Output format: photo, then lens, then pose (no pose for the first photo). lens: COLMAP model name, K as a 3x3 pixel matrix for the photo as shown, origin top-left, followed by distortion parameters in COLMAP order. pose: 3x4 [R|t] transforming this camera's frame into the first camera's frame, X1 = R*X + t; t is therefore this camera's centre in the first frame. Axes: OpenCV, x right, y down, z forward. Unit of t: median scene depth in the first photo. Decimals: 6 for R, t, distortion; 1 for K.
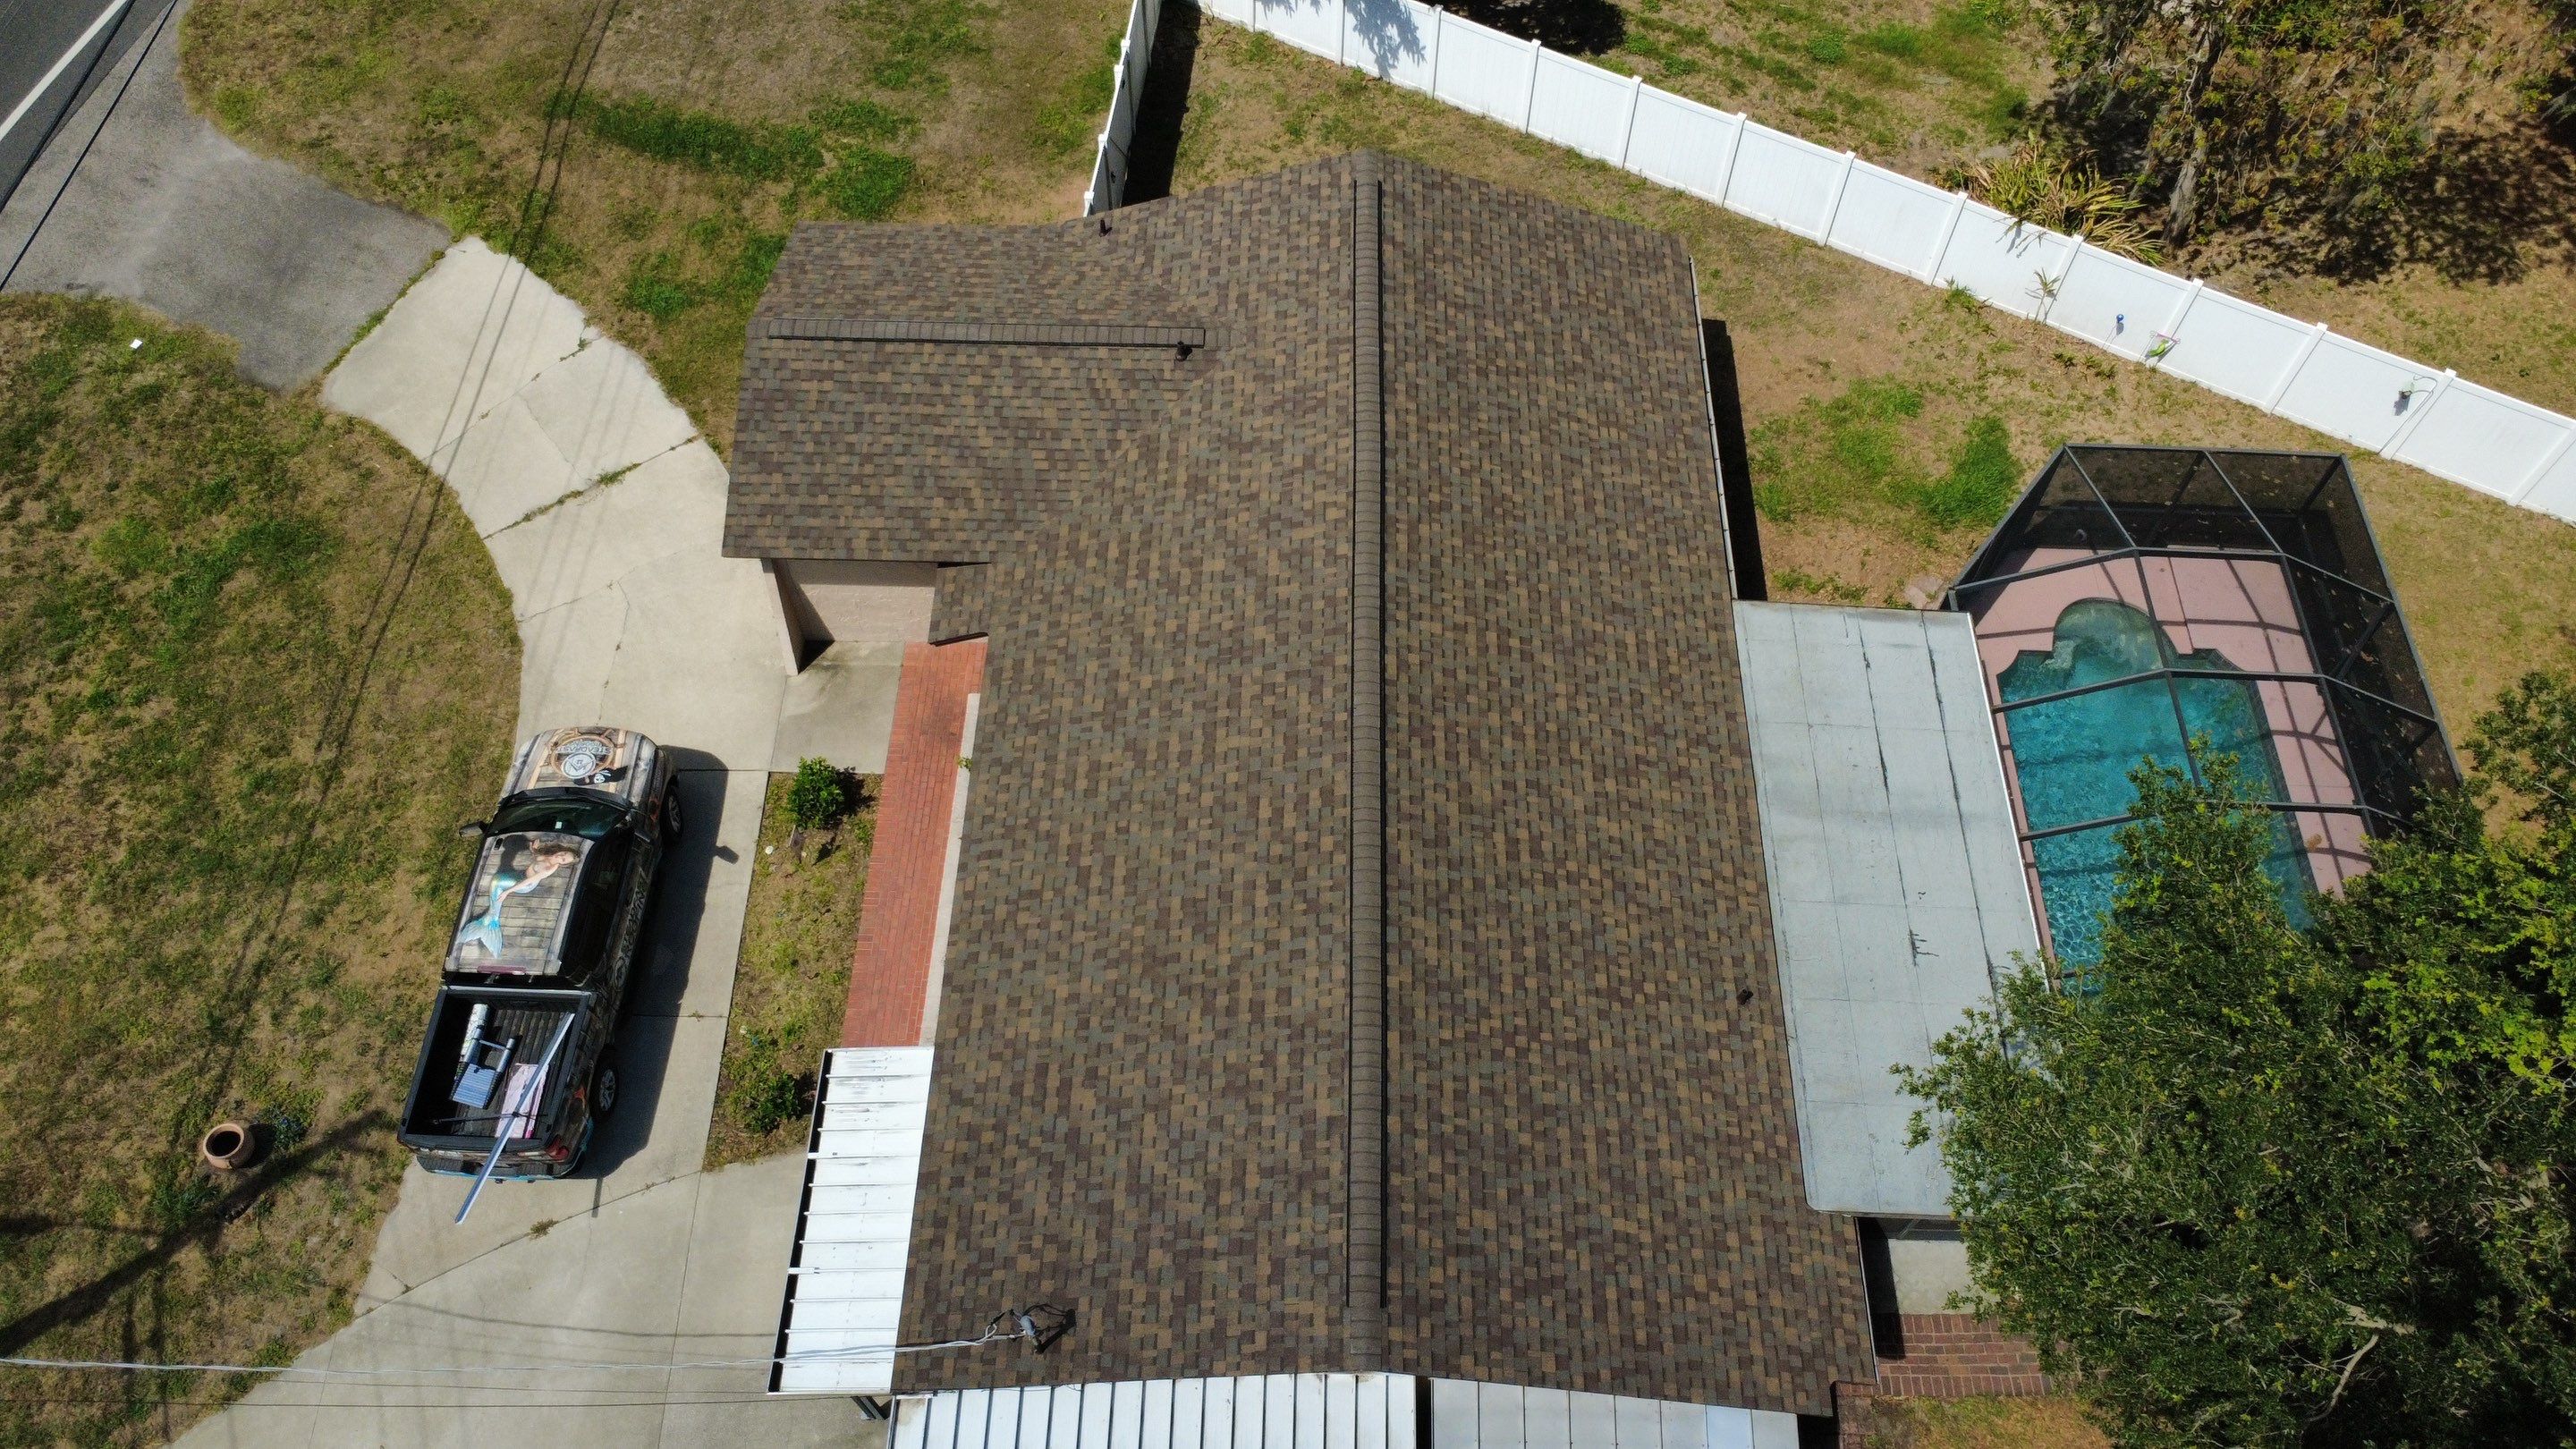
lens RADIAL K [[1867.3, 0, 1284.1], [0, 1867.3, 729.4], [0, 0, 1]] dist [-0.000930, 0.004608]
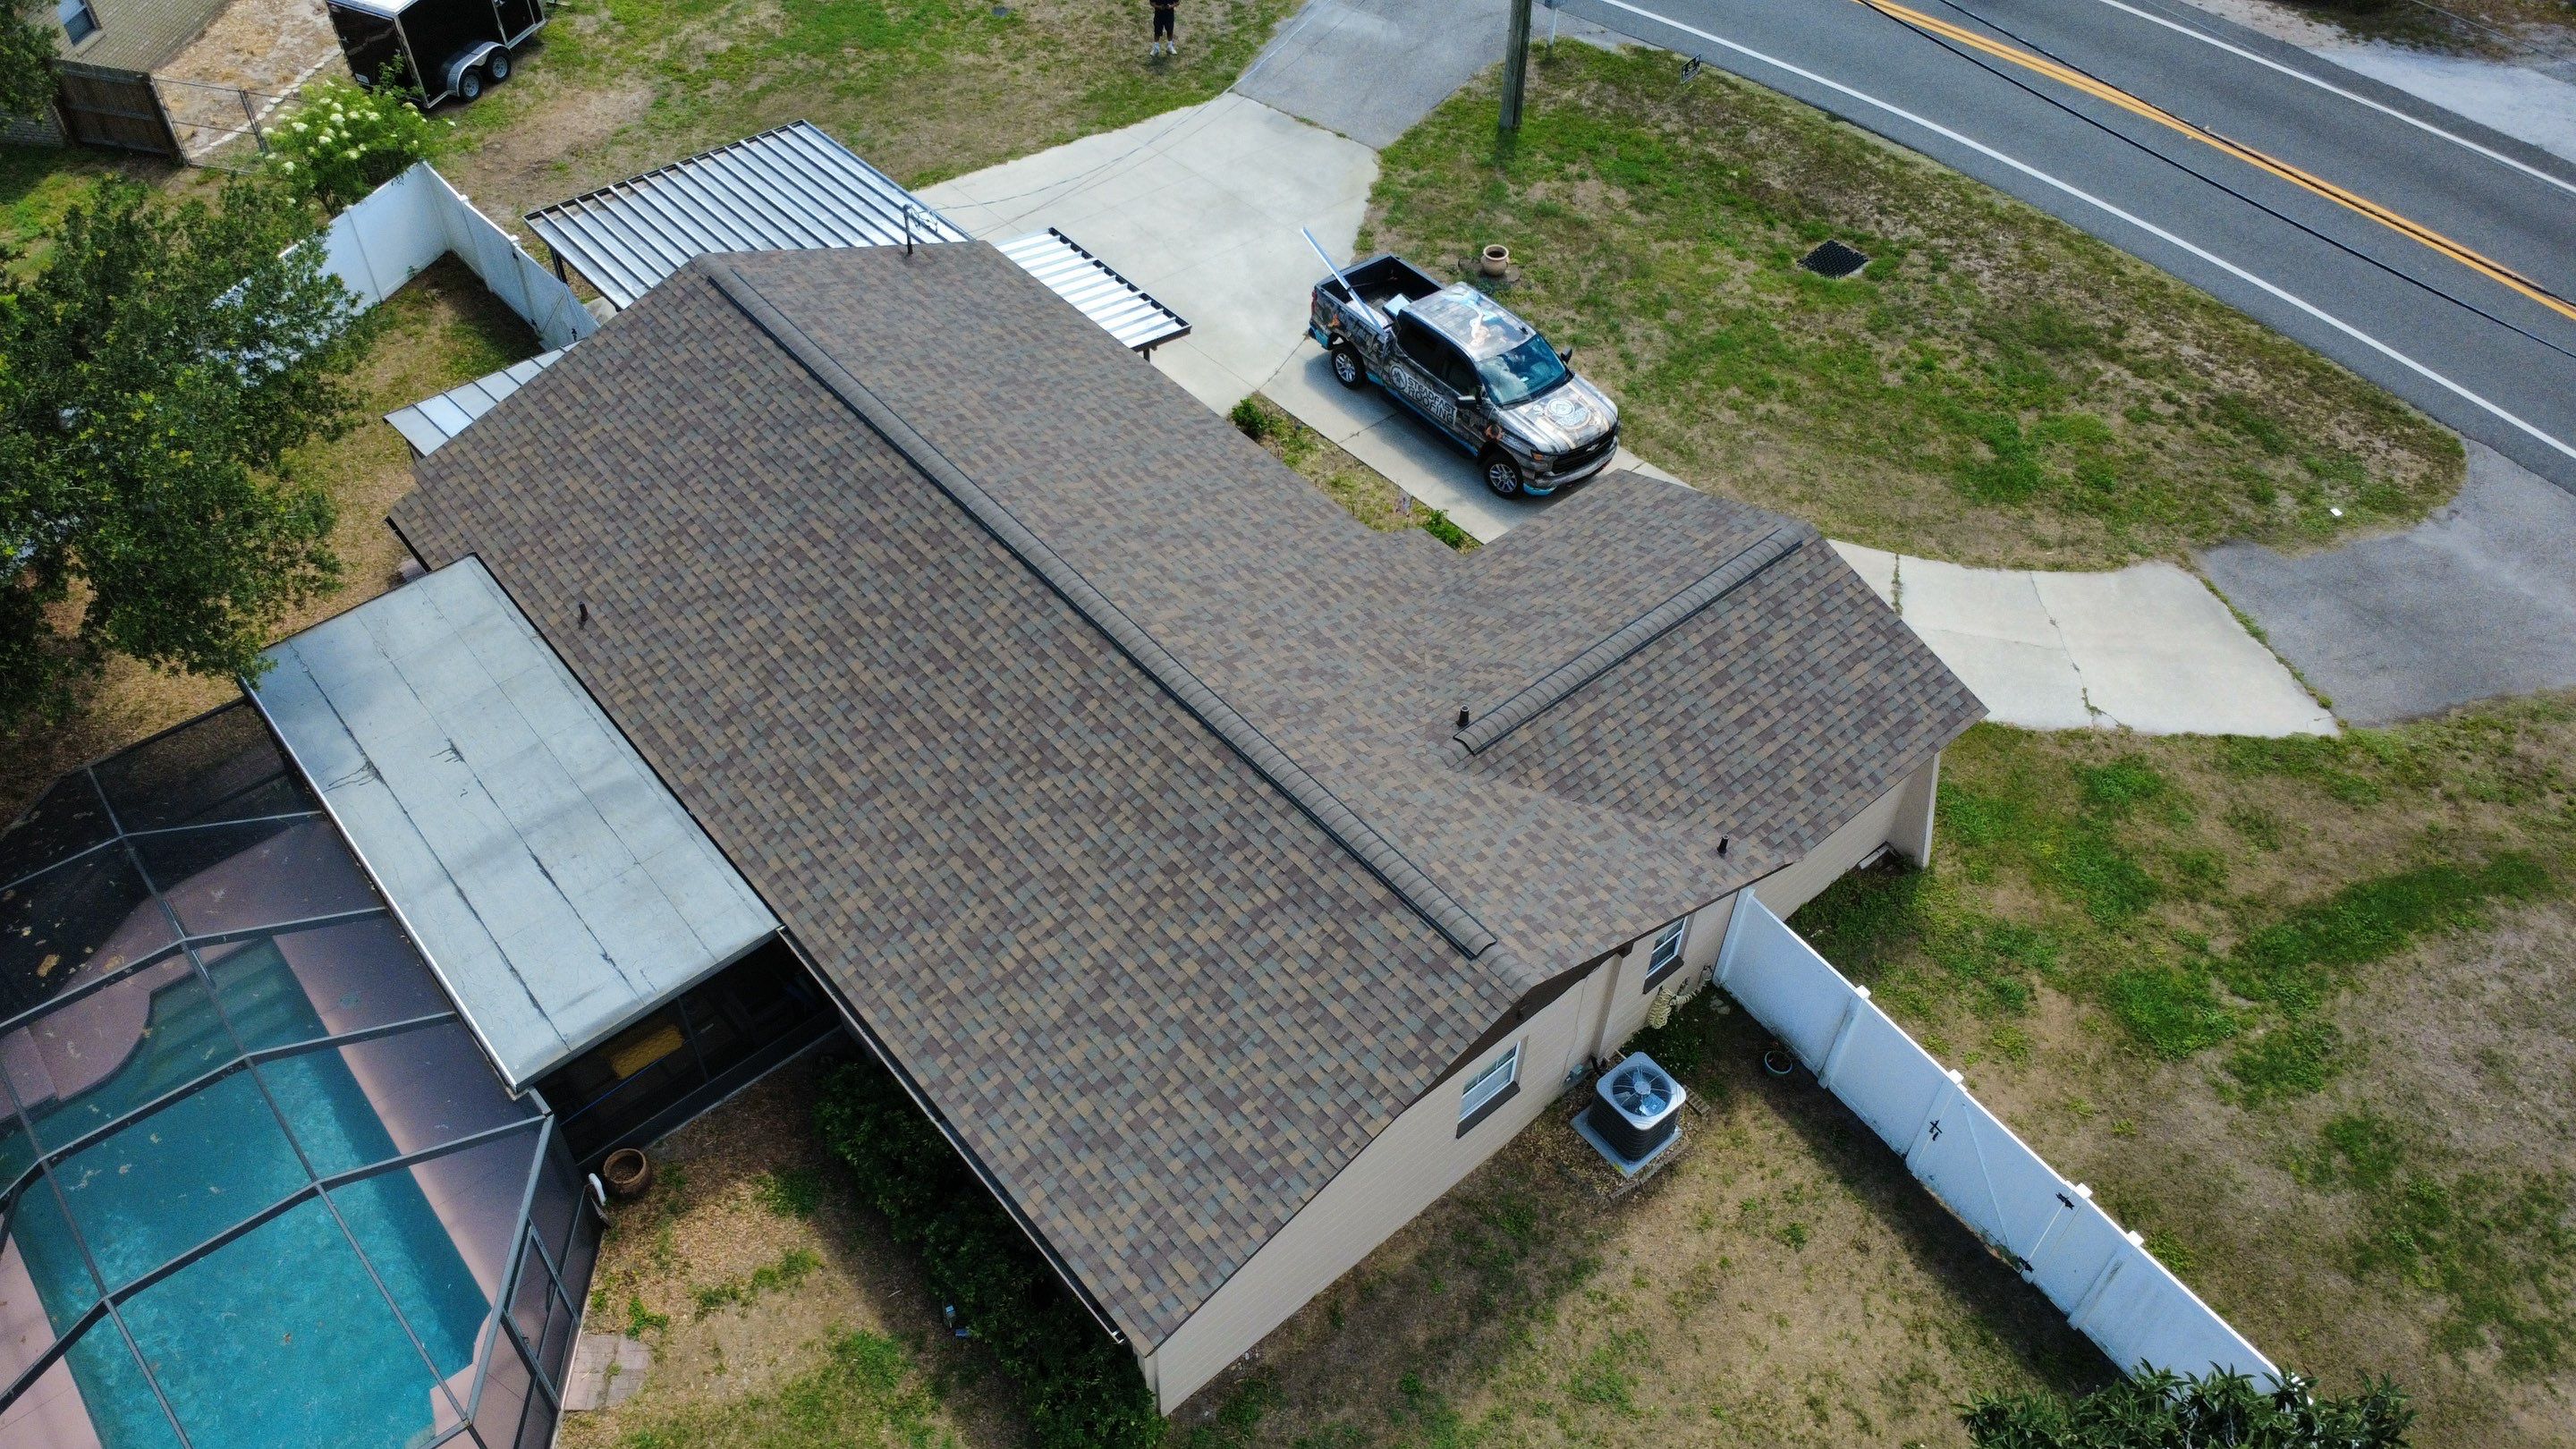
lens RADIAL K [[1867.3, 0, 1280.9], [0, 1867.3, 726.5], [0, 0, 1]] dist [-0.000930, 0.004608]
pose [[-0.746122, 0.465588, -0.475951, 0.420945], [-0.578534, -0.099541, 0.809562, -0.855386], [0.329545, 0.879386, 0.343628, 0.686269]]
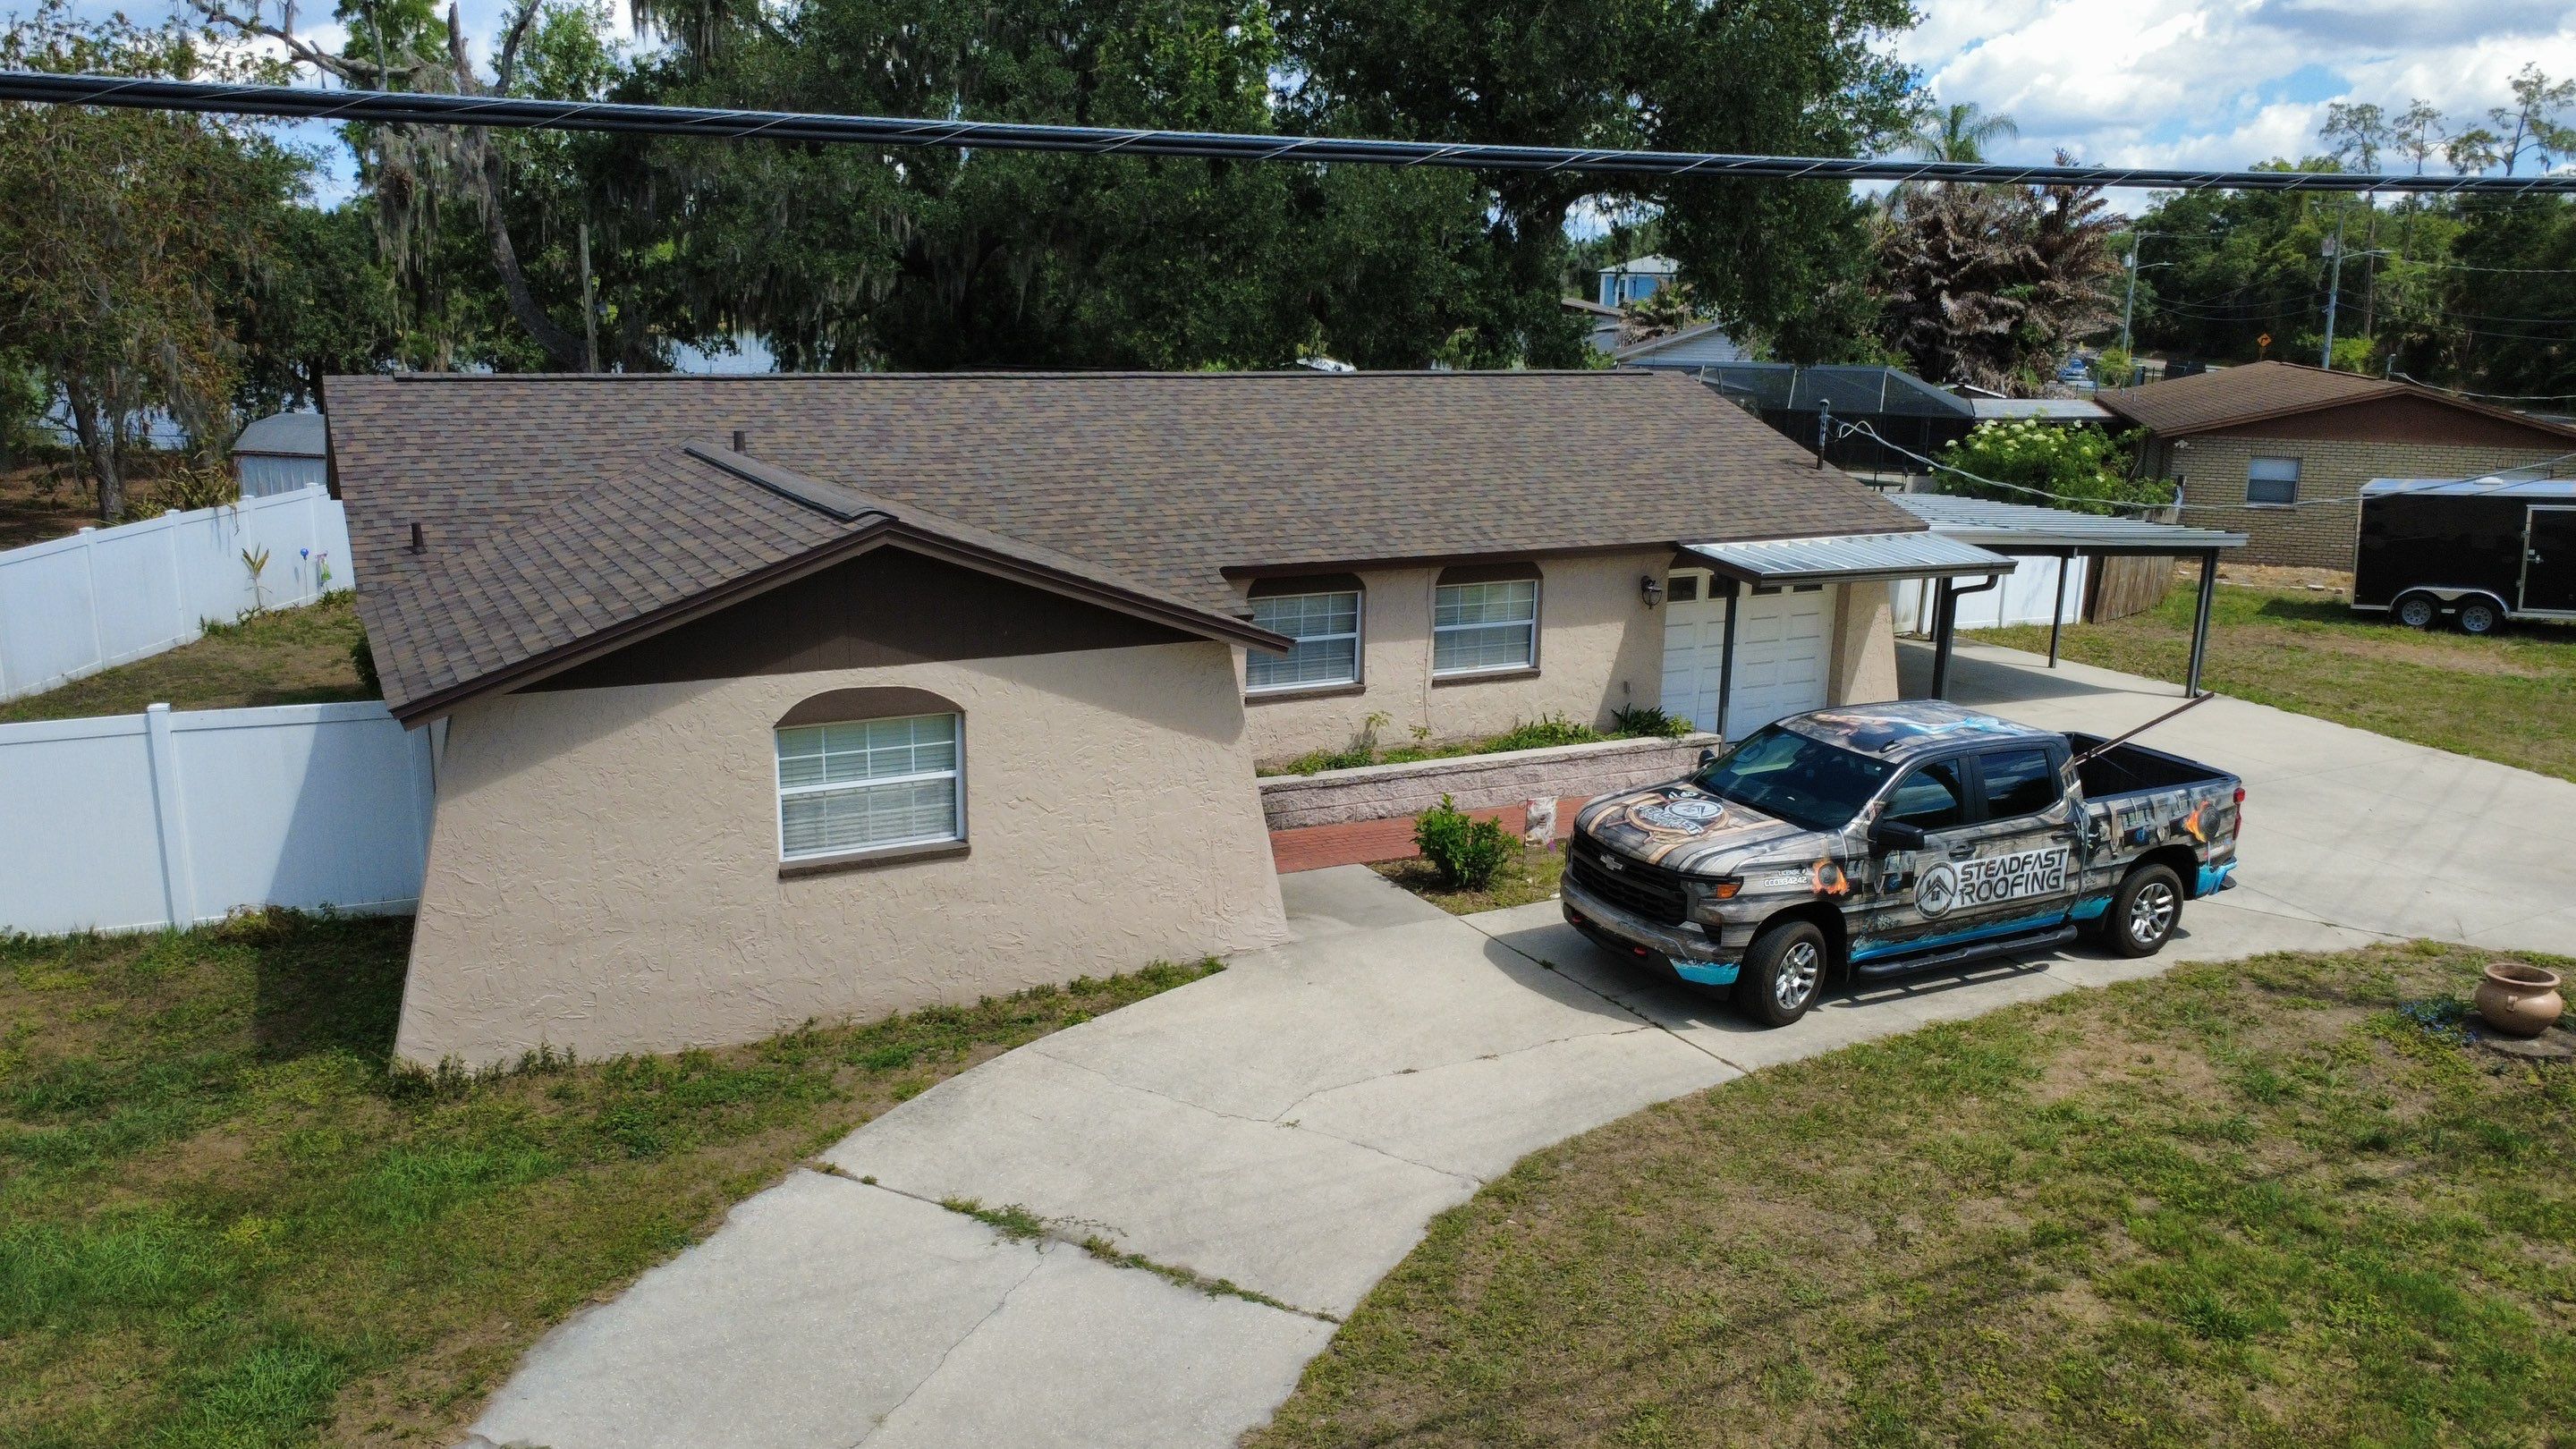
lens RADIAL K [[1867.3, 0, 1286.1], [0, 1867.3, 732.0], [0, 0, 1]] dist [-0.000930, 0.004608]
pose [[-0.492098, -0.214149, 0.843789, -0.780834], [0.728739, 0.428885, 0.533850, -0.385200], [-0.476212, 0.877609, -0.054995, 1.042792]]
